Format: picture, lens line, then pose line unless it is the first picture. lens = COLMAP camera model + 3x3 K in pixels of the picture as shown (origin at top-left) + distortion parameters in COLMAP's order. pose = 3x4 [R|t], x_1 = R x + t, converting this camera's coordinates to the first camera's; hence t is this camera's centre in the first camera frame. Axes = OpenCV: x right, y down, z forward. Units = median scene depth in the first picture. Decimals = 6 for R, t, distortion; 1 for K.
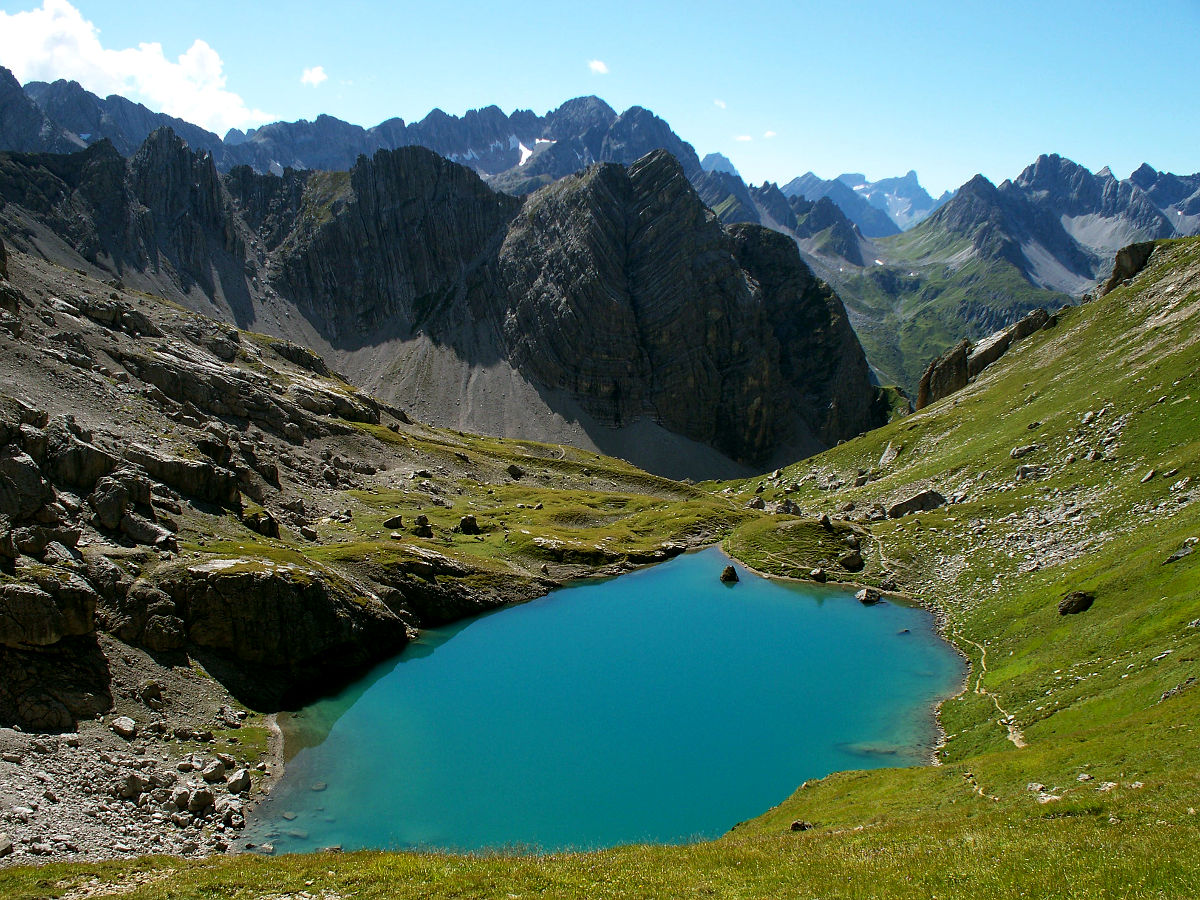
lens RADIAL K [[1269.2, 0, 600.0], [0, 1269.2, 450.0], [0, 0, 1]] dist [-0.209335, 0.235714]
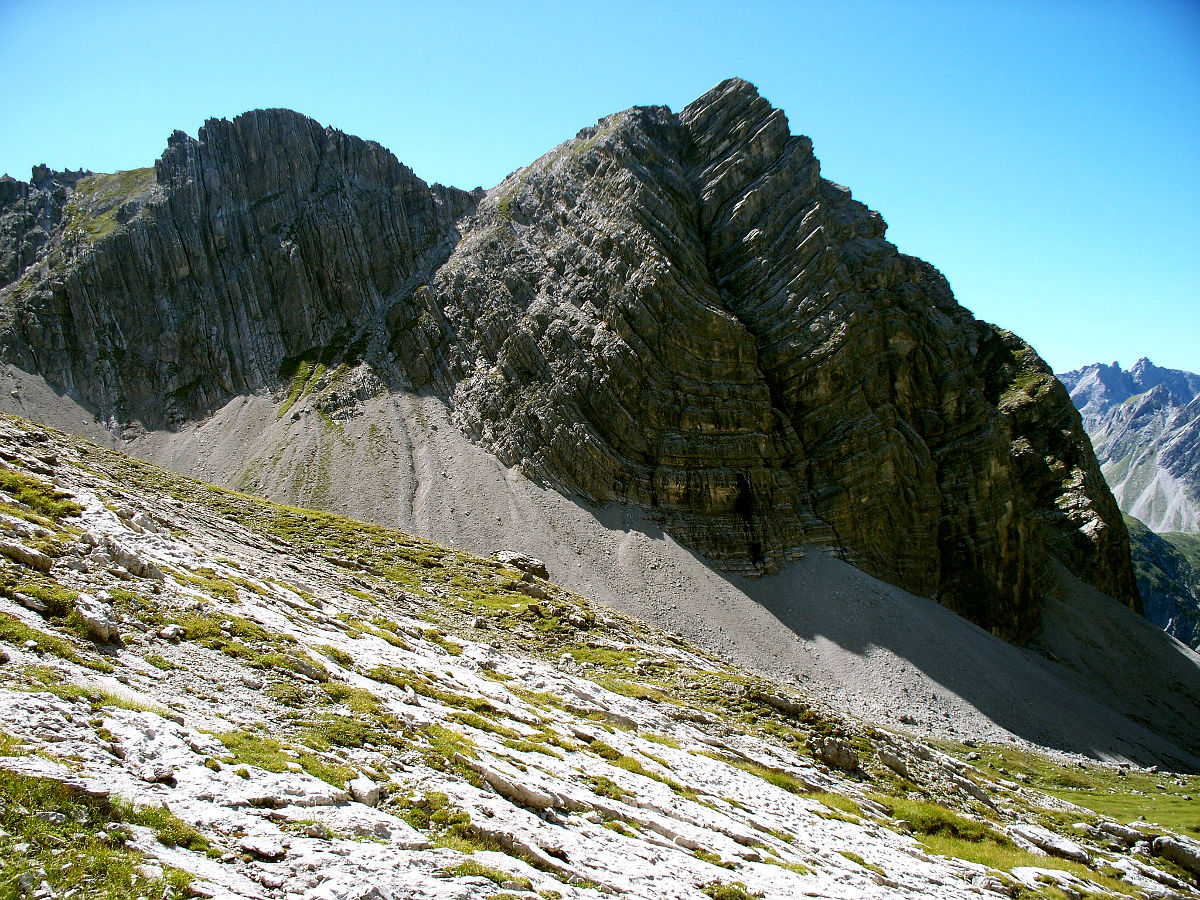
lens RADIAL K [[1269.2, 0, 600.0], [0, 1269.2, 450.0], [0, 0, 1]] dist [-0.209335, 0.235714]
pose [[0.991608, -0.055488, 0.116764, -0.085425], [0.077715, 0.977639, -0.195404, 0.020458], [-0.103311, 0.202839, 0.973747, 0.529864]]
